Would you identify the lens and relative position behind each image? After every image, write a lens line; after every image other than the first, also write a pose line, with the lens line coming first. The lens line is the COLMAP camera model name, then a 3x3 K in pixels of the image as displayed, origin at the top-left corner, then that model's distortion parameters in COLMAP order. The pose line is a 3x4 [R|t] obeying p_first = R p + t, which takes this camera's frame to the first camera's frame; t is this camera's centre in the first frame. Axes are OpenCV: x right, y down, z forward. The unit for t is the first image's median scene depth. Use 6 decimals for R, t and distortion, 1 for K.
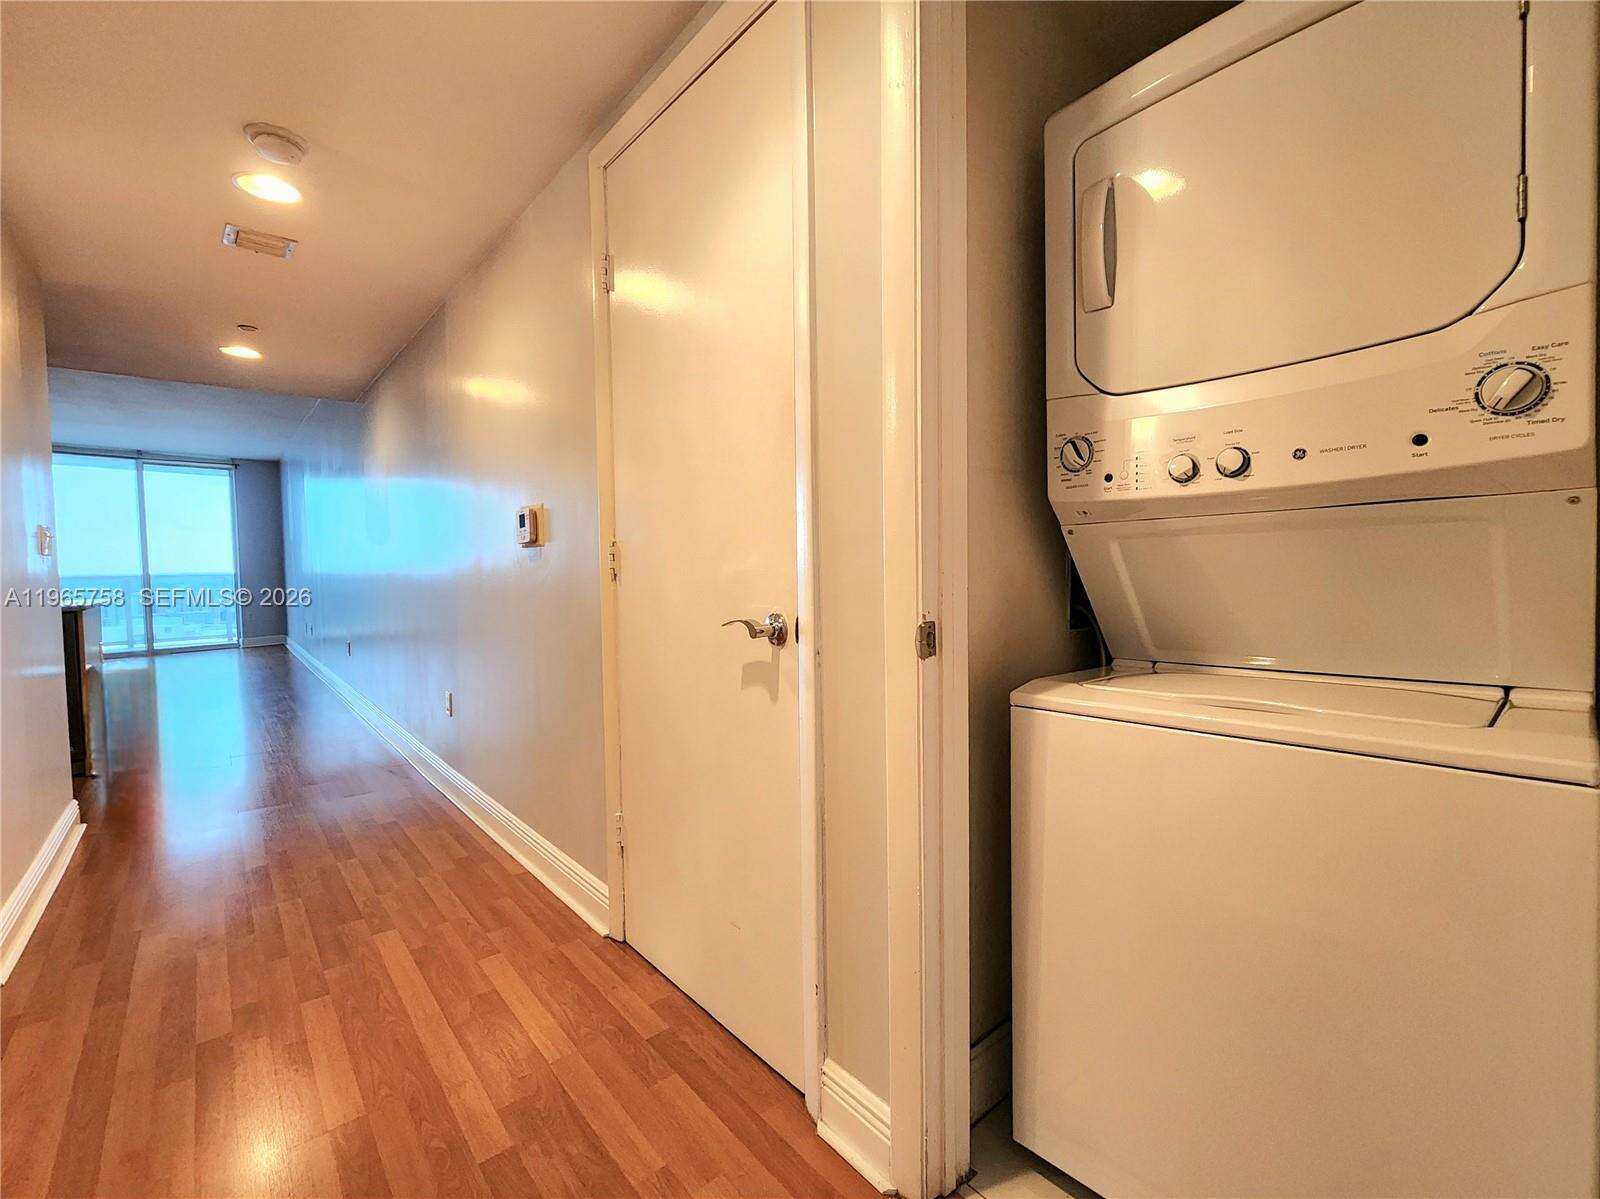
lens RADIAL K [[666.1, 0, 803.9], [0, 666.1, 591.2], [0, 0, 1]] dist [0.009127, 0.000833]
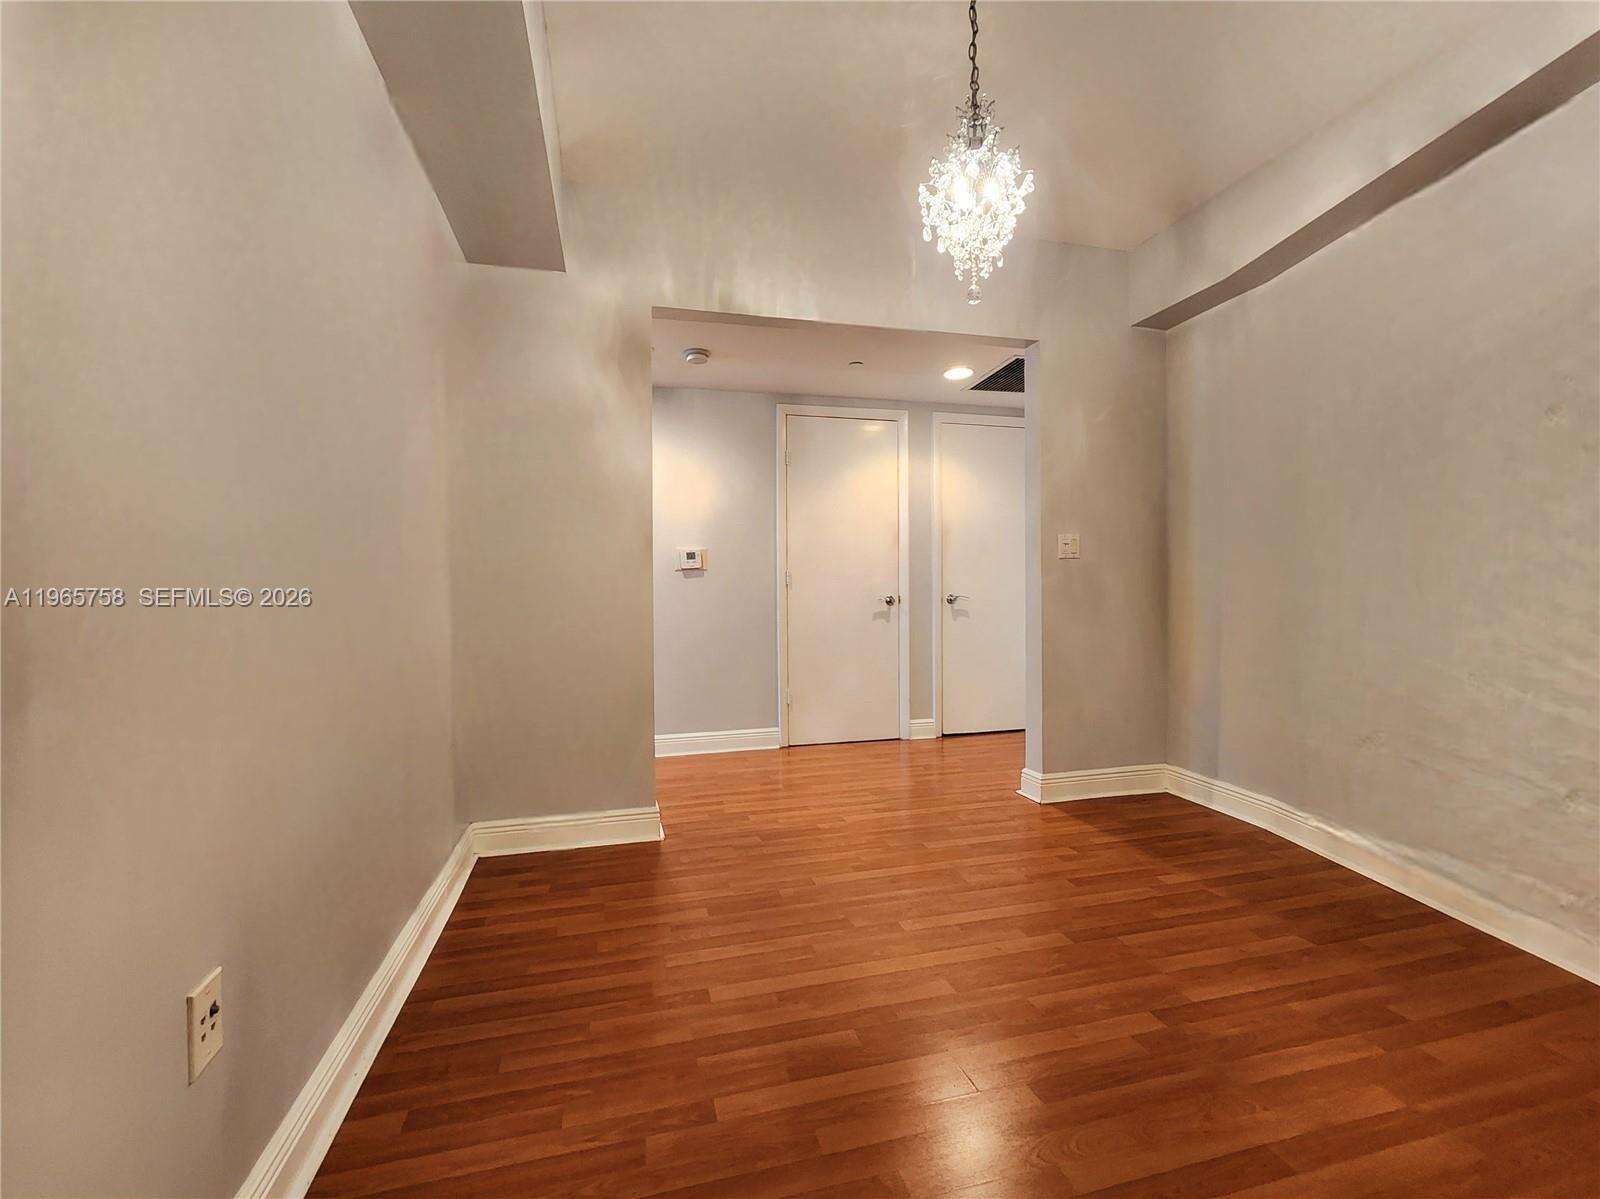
lens RADIAL K [[666.1, 0, 798.2], [0, 666.1, 593.2], [0, 0, 1]] dist [0.009127, 0.000833]
pose [[0.466777, 0.011900, 0.884295, -3.006978], [0.025119, 0.999328, -0.026707, 0.097691], [-0.884018, 0.034678, 0.466164, -0.092654]]
